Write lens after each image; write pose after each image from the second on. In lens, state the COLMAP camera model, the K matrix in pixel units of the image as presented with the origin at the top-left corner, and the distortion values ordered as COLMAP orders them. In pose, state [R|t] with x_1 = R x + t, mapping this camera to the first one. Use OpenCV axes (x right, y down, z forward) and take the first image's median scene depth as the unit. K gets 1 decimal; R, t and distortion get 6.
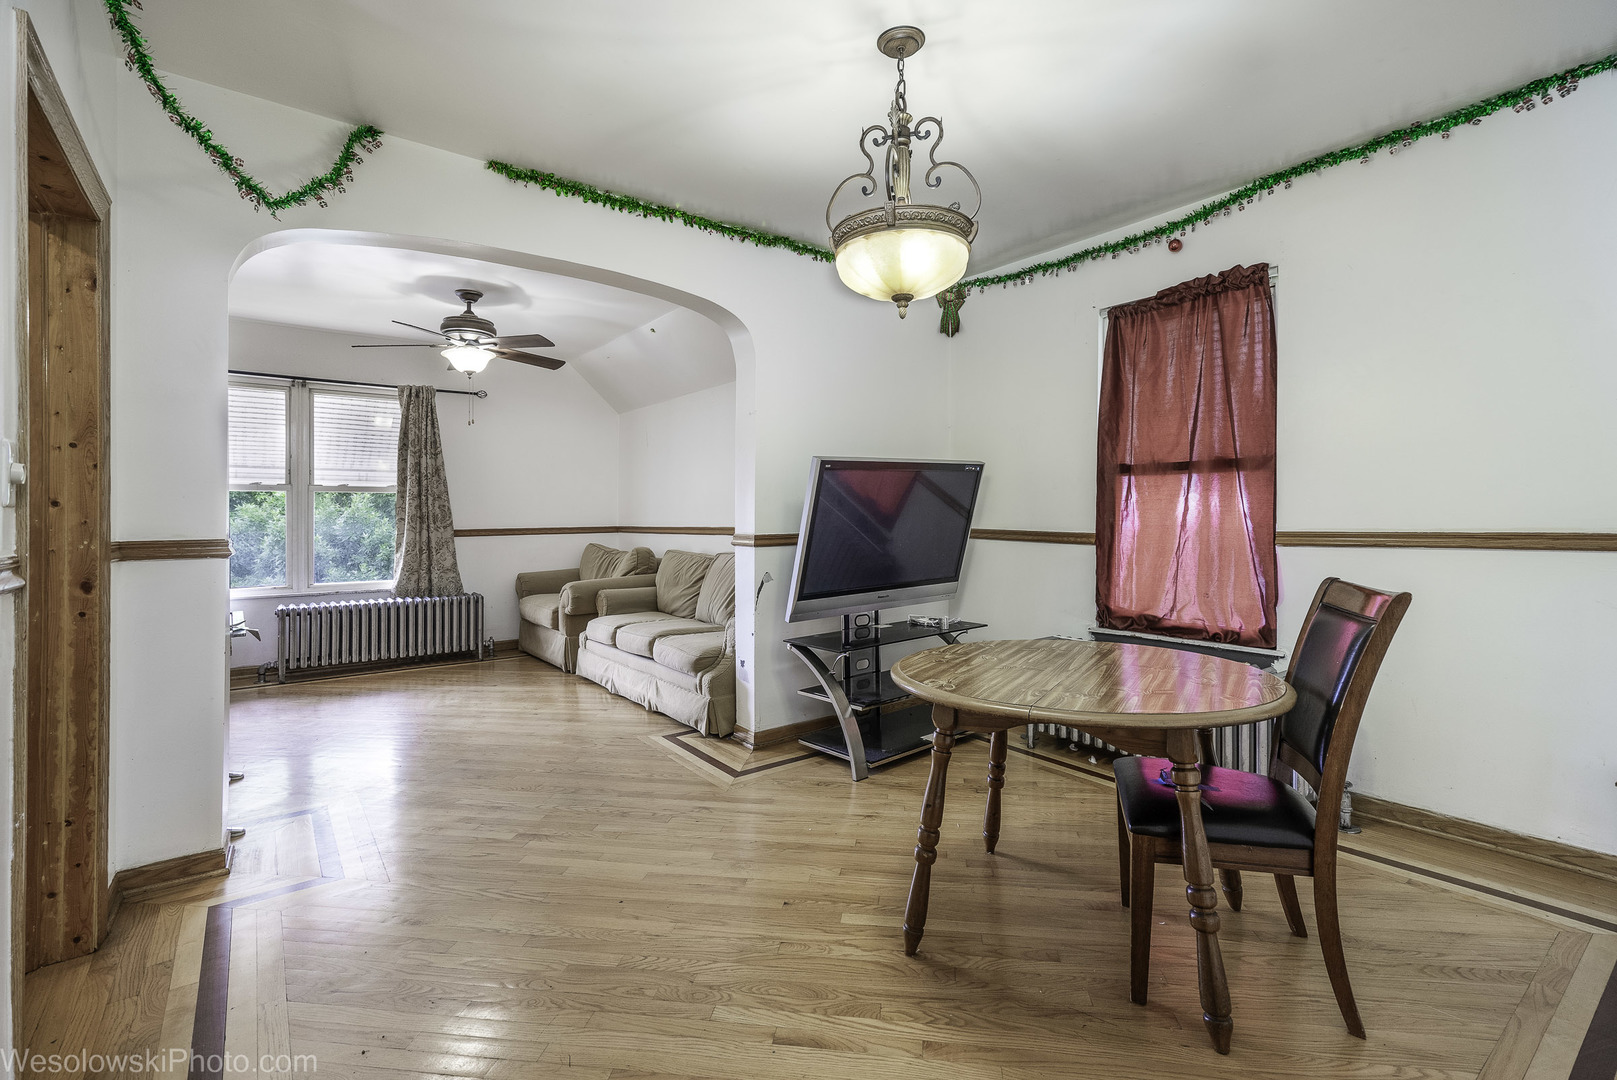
lens RADIAL K [[730.3, 0, 801.3], [0, 730.3, 511.8], [0, 0, 1]] dist [0.000107, 0.000485]
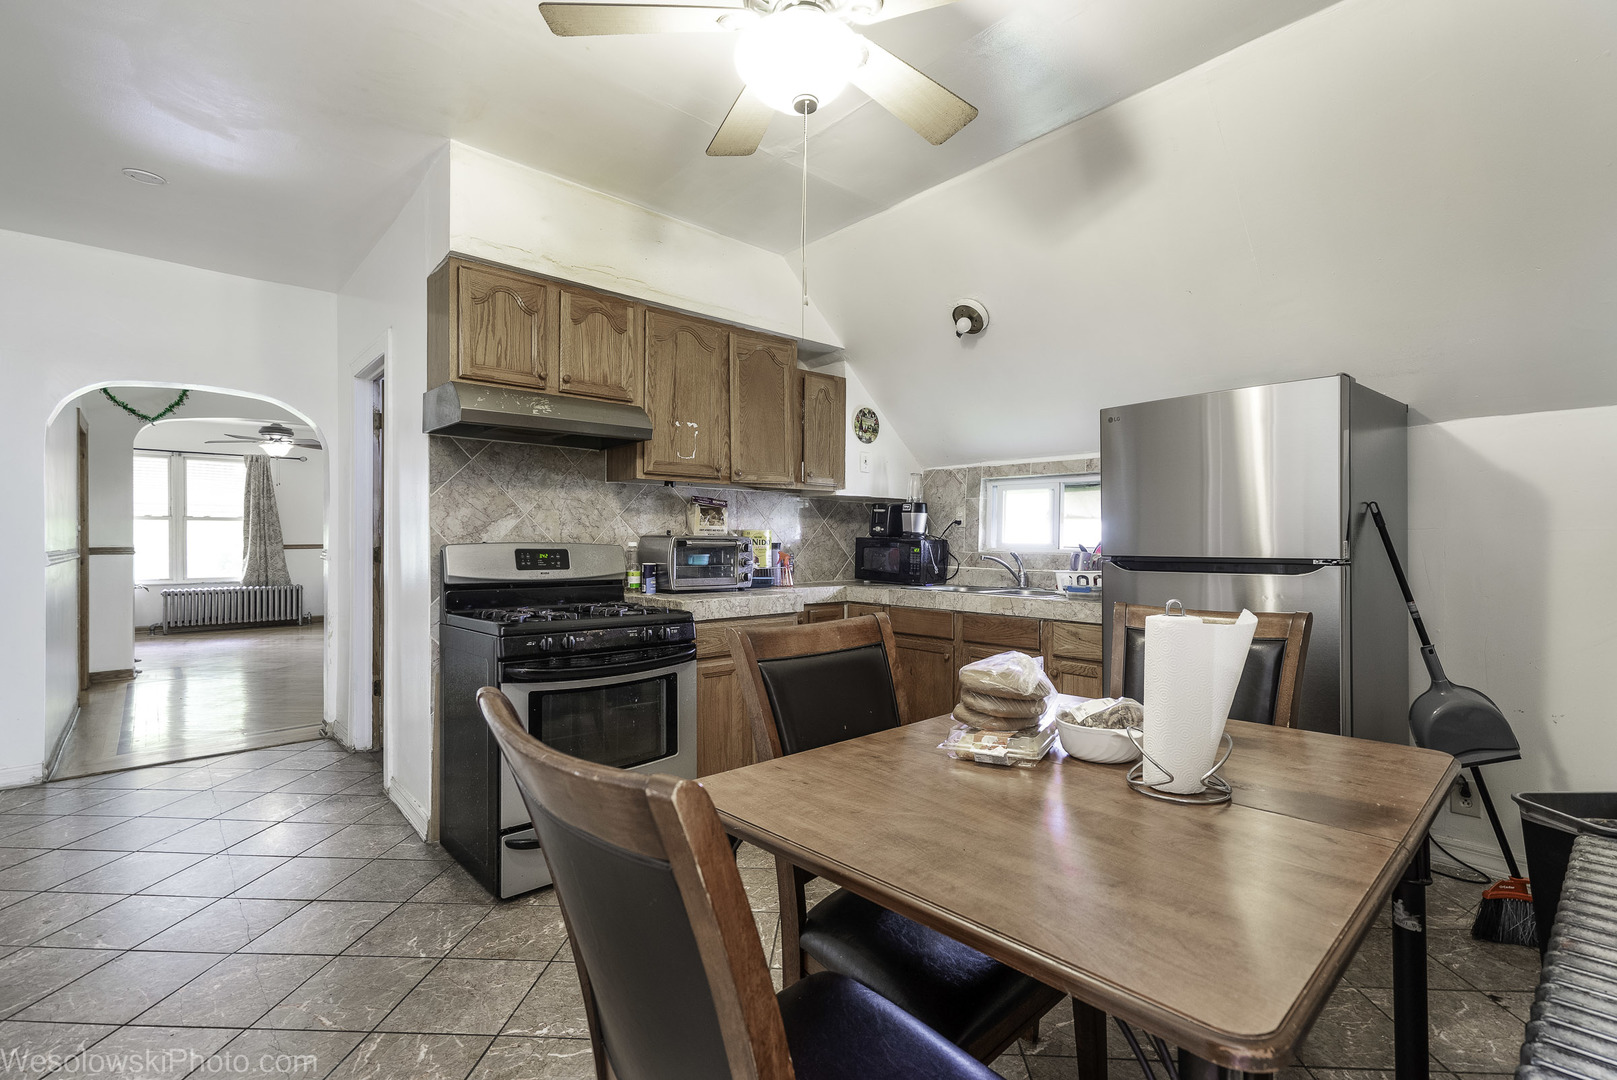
lens RADIAL K [[730.3, 0, 813.7], [0, 730.3, 544.5], [0, 0, 1]] dist [0.000107, 0.000485]
pose [[0.995637, 0.009348, 0.092844, 0.545443], [-0.011072, 0.999775, 0.018071, -0.018068], [-0.092654, -0.019020, 0.995517, -0.715314]]
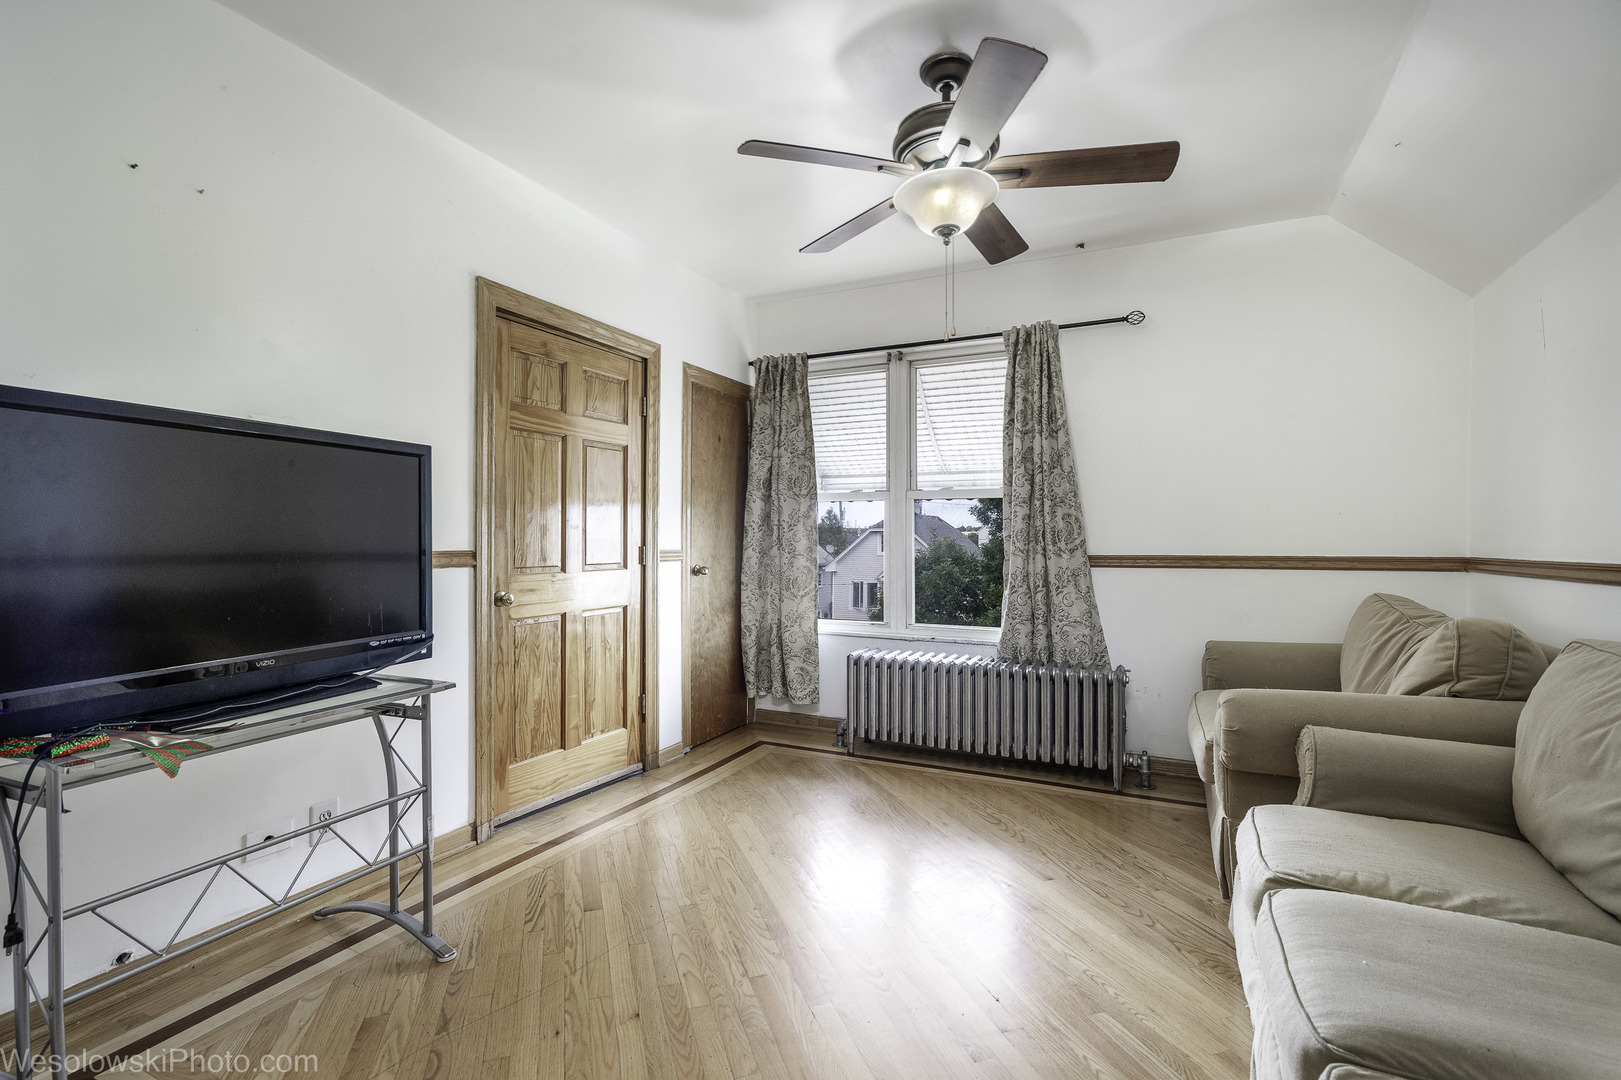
lens RADIAL K [[732.1, 0, 820.5], [0, 732.1, 535.2], [0, 0, 1]] dist [0.000107, 0.000485]
pose [[0.488741, 0.001524, -0.872427, -0.062868], [-0.003673, 0.999993, -0.000311, 0.009253], [0.872421, 0.003357, 0.488744, 0.538062]]
